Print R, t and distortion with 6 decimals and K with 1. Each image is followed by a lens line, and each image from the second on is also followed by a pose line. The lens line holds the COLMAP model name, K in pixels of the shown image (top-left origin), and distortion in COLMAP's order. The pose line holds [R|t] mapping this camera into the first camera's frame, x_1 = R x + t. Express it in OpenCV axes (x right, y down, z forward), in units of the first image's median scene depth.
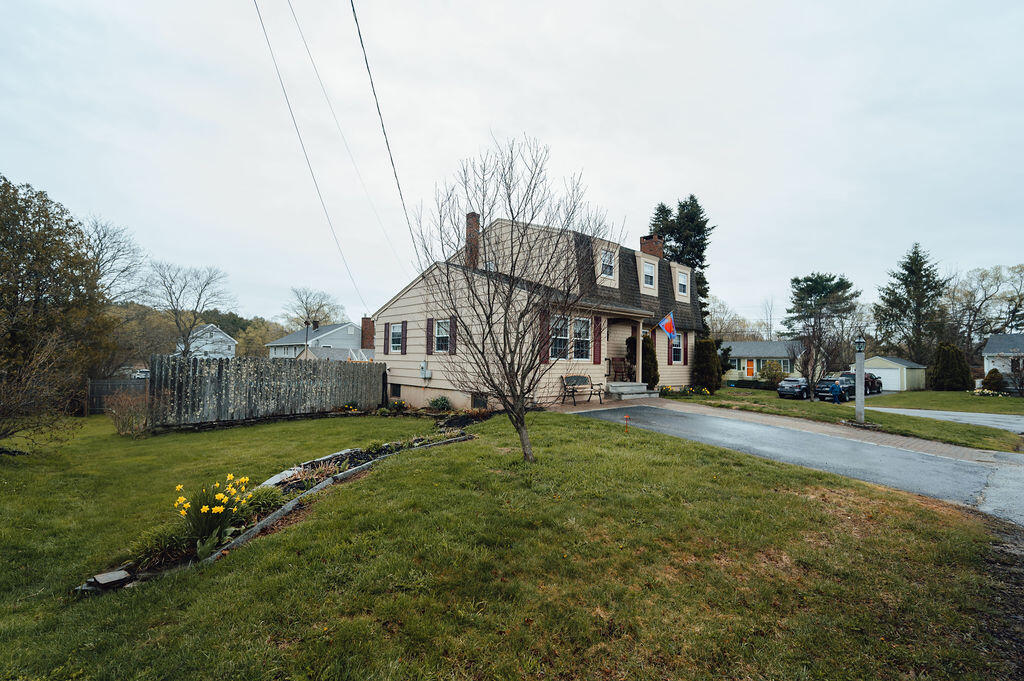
lens RADIAL K [[459.3, 0, 508.6], [0, 459.3, 342.6], [0, 0, 1]] dist [0.002414, 0.000188]
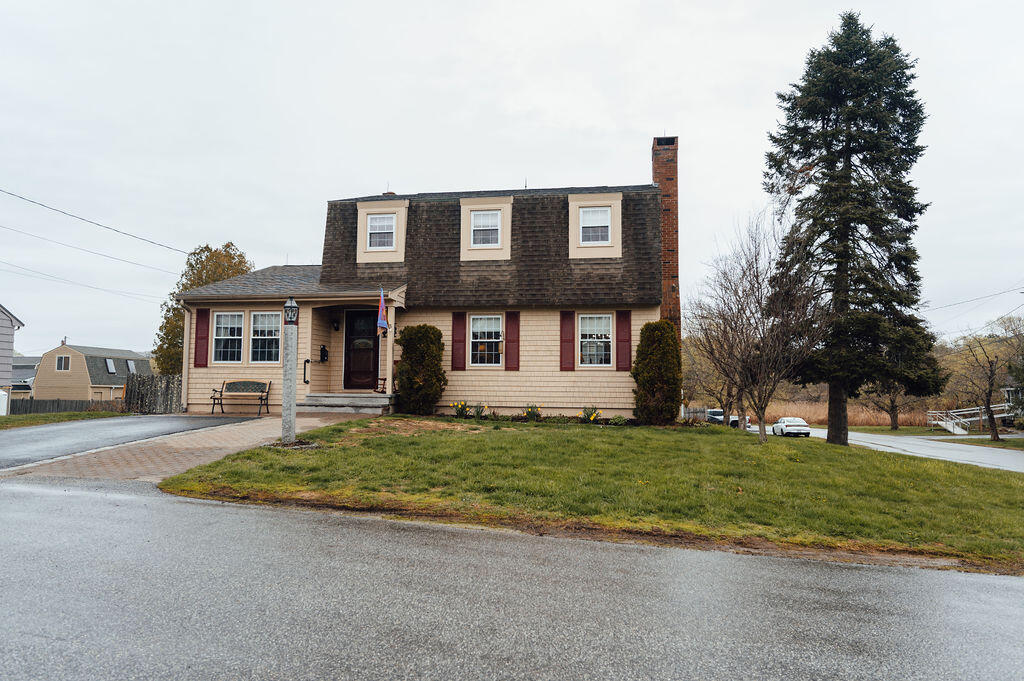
lens RADIAL K [[674.3, 0, 515.8], [0, 674.3, 340.4], [0, 0, 1]] dist [-0.007962, -0.000879]
pose [[0.636466, -0.071834, -0.767952, 1.252553], [0.031171, 0.997236, -0.067447, 0.085189], [0.770674, 0.018990, 0.636946, 0.529245]]
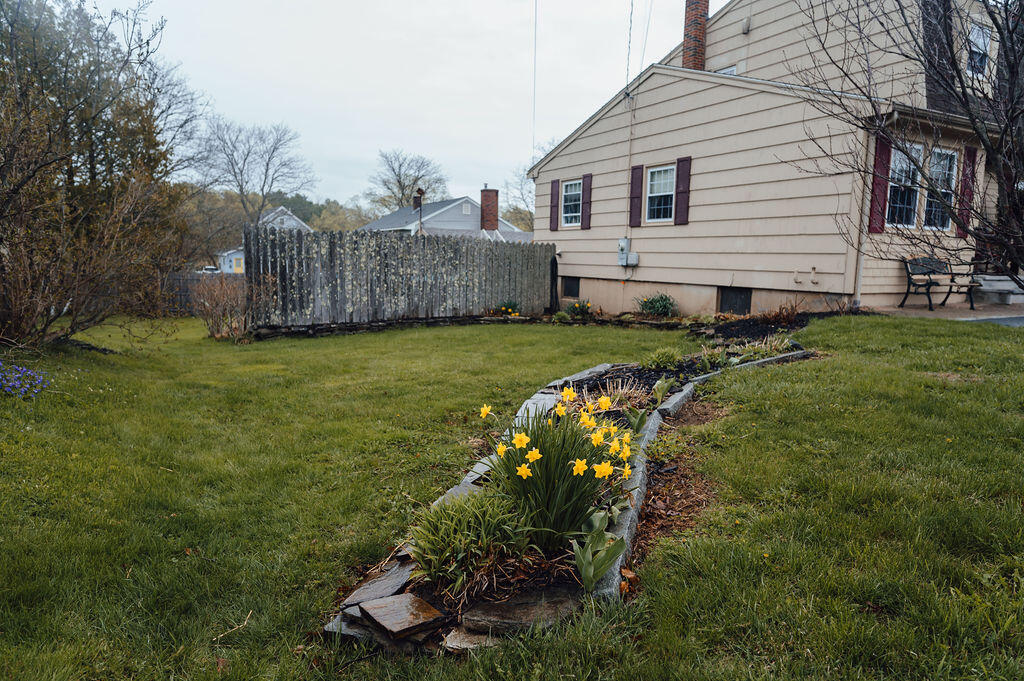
lens RADIAL K [[664.6, 0, 512.0], [0, 664.6, 340.0], [0, 0, 1]] dist [0.017055, -0.002347]
pose [[0.970990, 0.031129, -0.237086, -0.124790], [0.007263, 0.987193, 0.159363, 0.034746], [0.239011, -0.156461, 0.958329, 0.097323]]
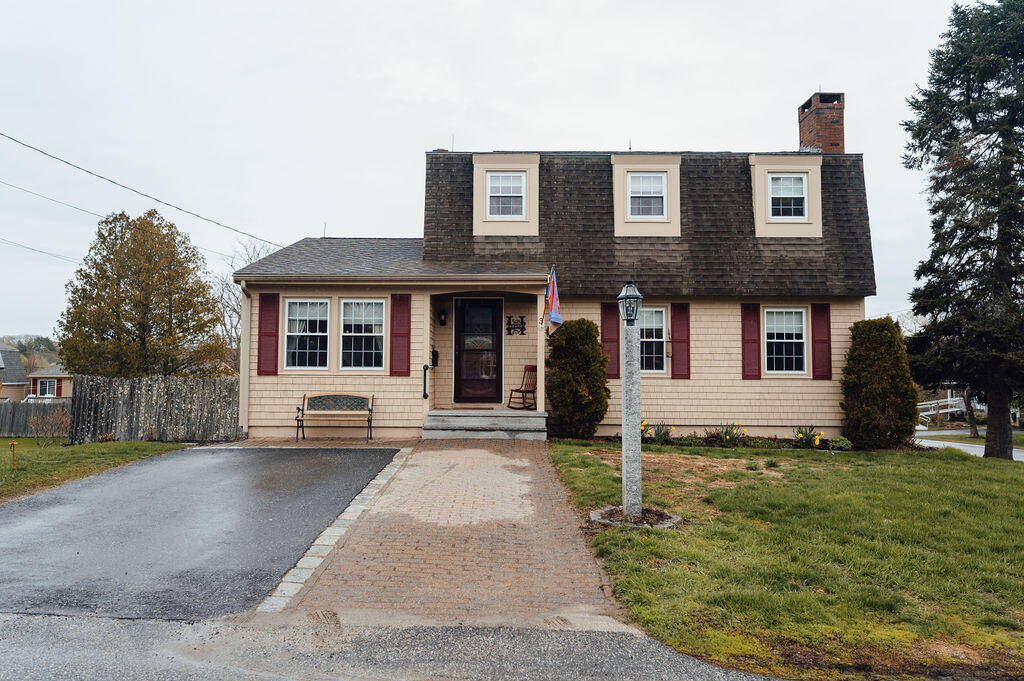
lens RADIAL K [[708.6, 0, 504.1], [0, 708.6, 341.6], [0, 0, 1]] dist [-0.002767, 0.000177]
pose [[0.741954, -0.053666, -0.668300, 0.834420], [0.032522, 0.998499, -0.044075, 0.044531], [0.669662, 0.010967, 0.742585, 0.401833]]
